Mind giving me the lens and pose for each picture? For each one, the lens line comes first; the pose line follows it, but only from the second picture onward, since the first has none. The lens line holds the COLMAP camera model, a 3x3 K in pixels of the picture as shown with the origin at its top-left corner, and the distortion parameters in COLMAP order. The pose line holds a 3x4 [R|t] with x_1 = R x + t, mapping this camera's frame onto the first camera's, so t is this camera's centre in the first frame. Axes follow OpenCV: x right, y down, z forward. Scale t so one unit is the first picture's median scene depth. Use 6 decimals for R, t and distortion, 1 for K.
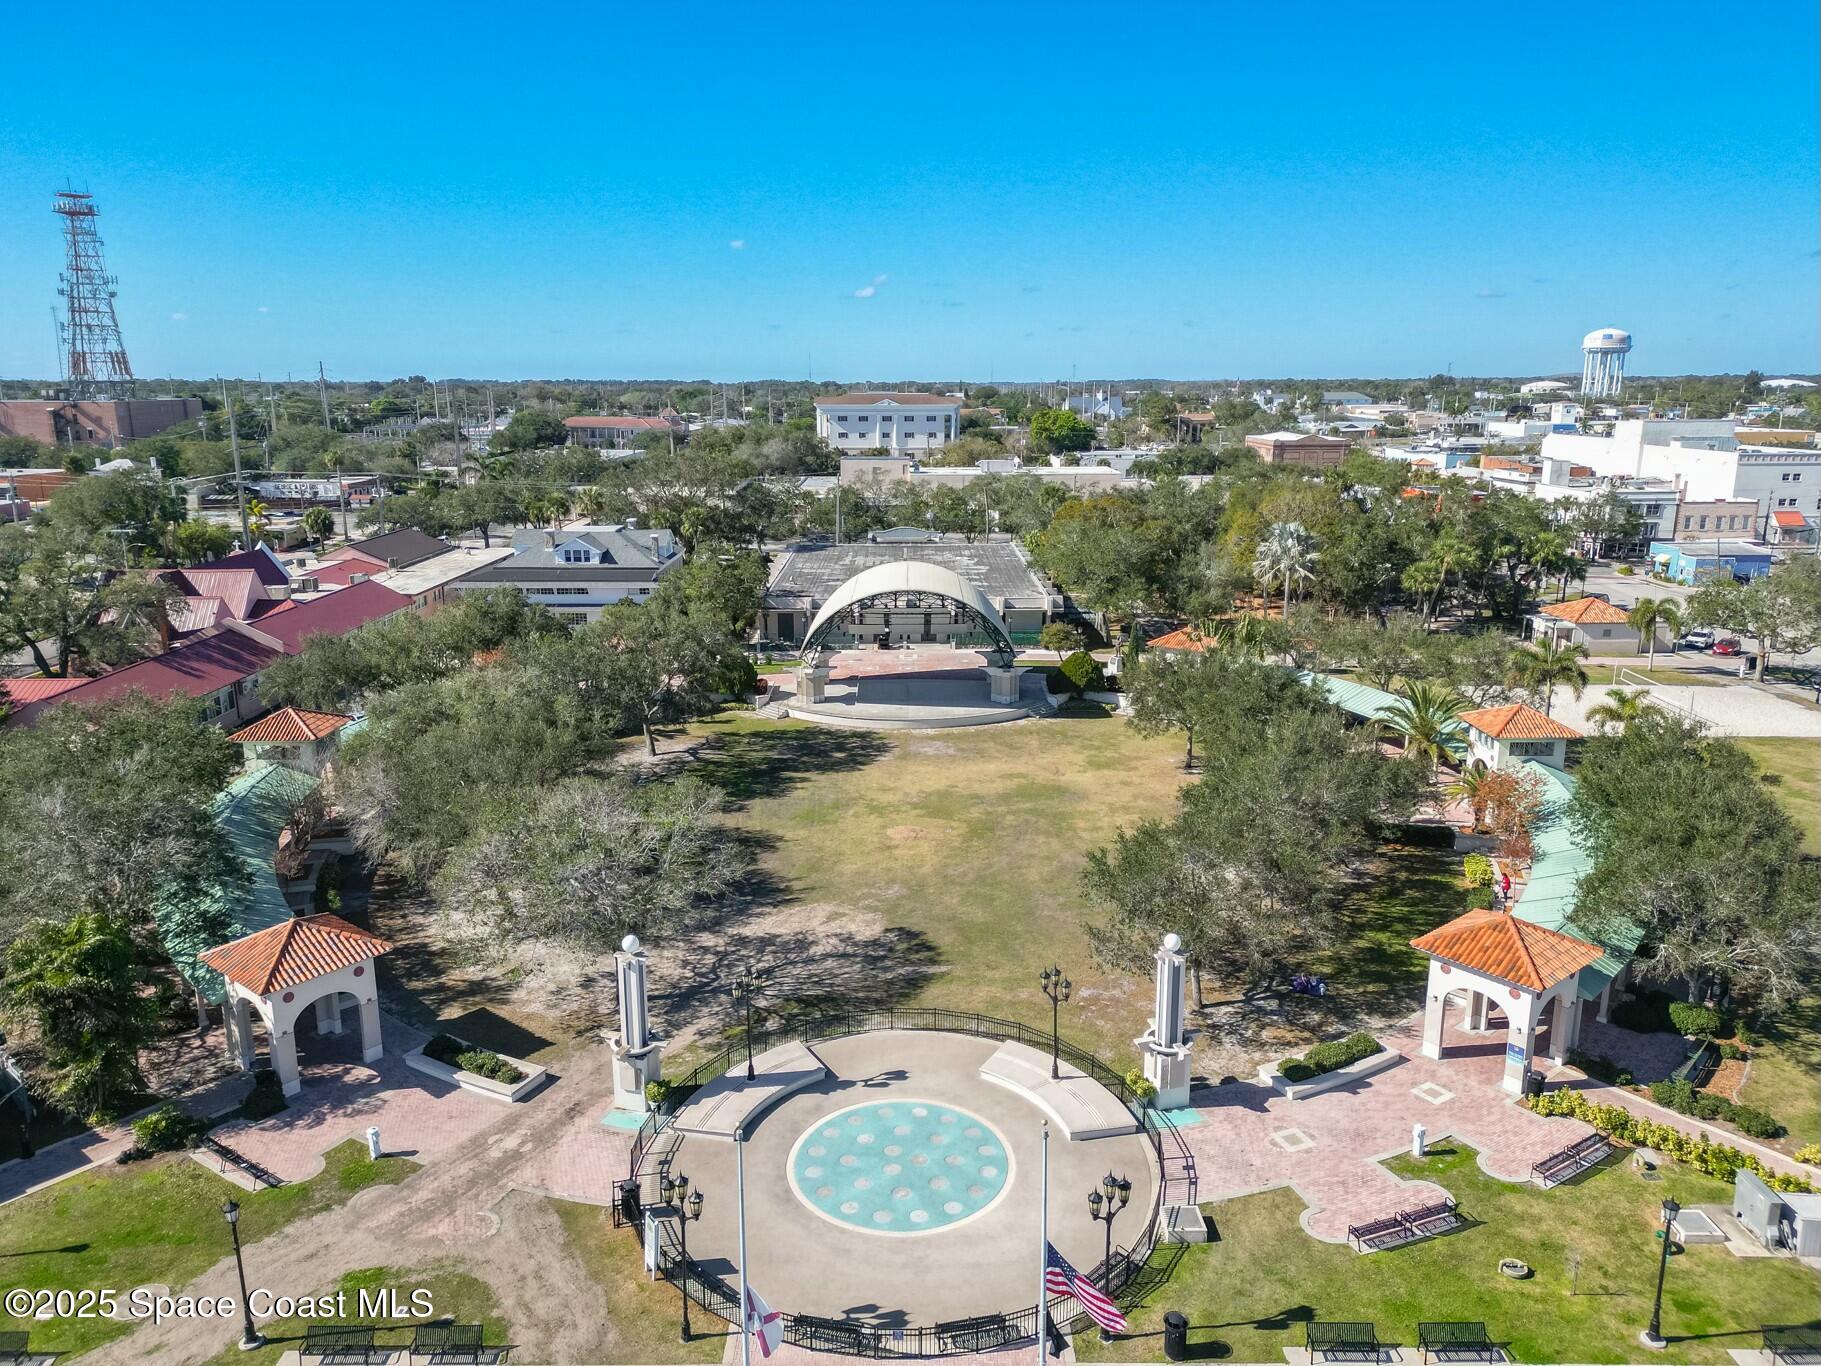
lens RADIAL K [[1267.6, 0, 912.8], [0, 1267.6, 683.1], [0, 0, 1]] dist [0.095071, -0.107351]
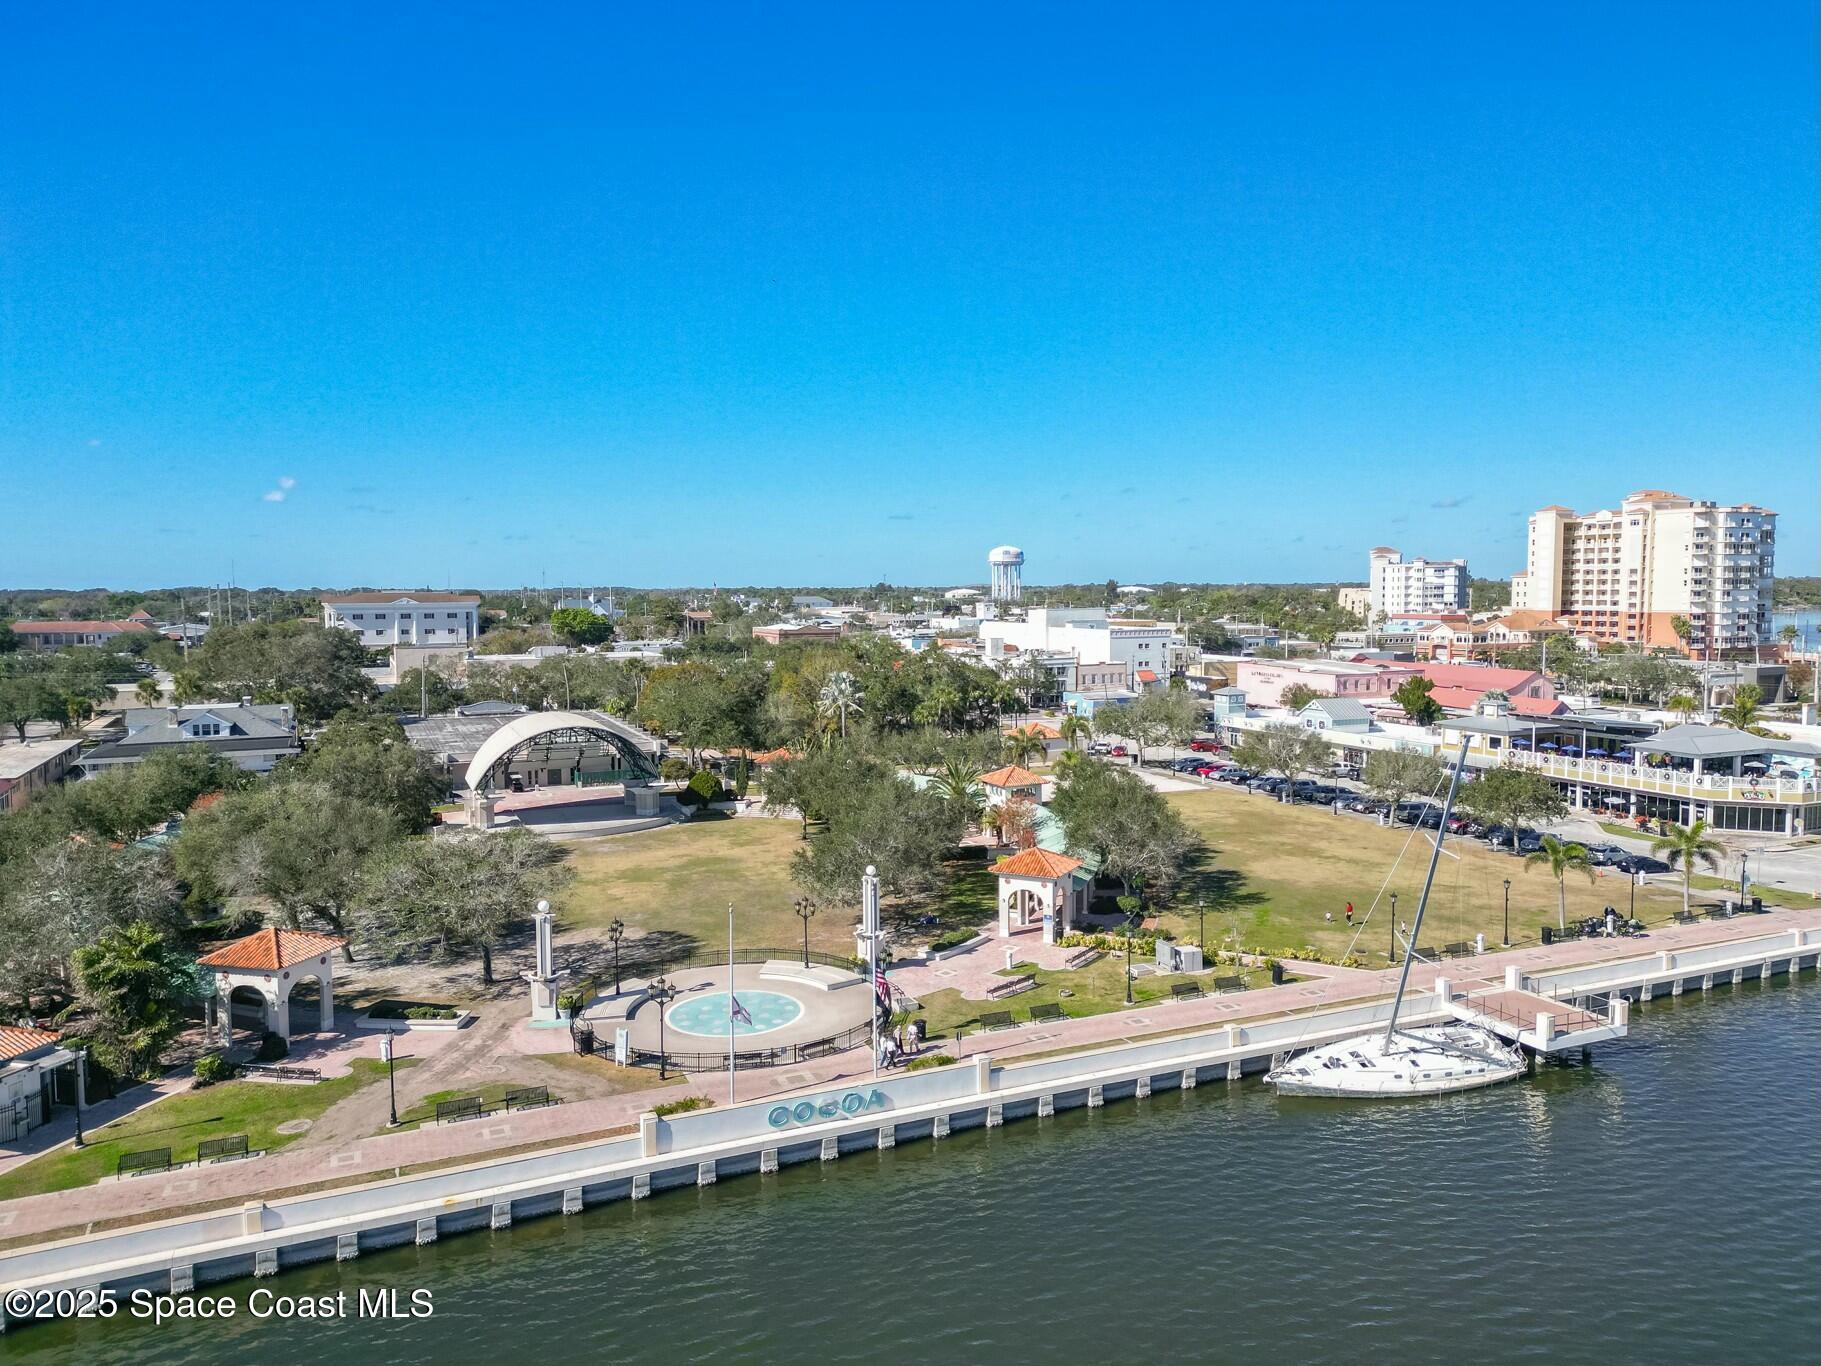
lens RADIAL K [[1267.6, 0, 912.8], [0, 1267.6, 683.1], [0, 0, 1]] dist [0.095071, -0.107351]
pose [[0.917366, -0.033878, 0.396600, -0.183491], [0.096119, 0.985739, -0.138128, 0.085850], [-0.386264, 0.164835, 0.907540, -0.273432]]
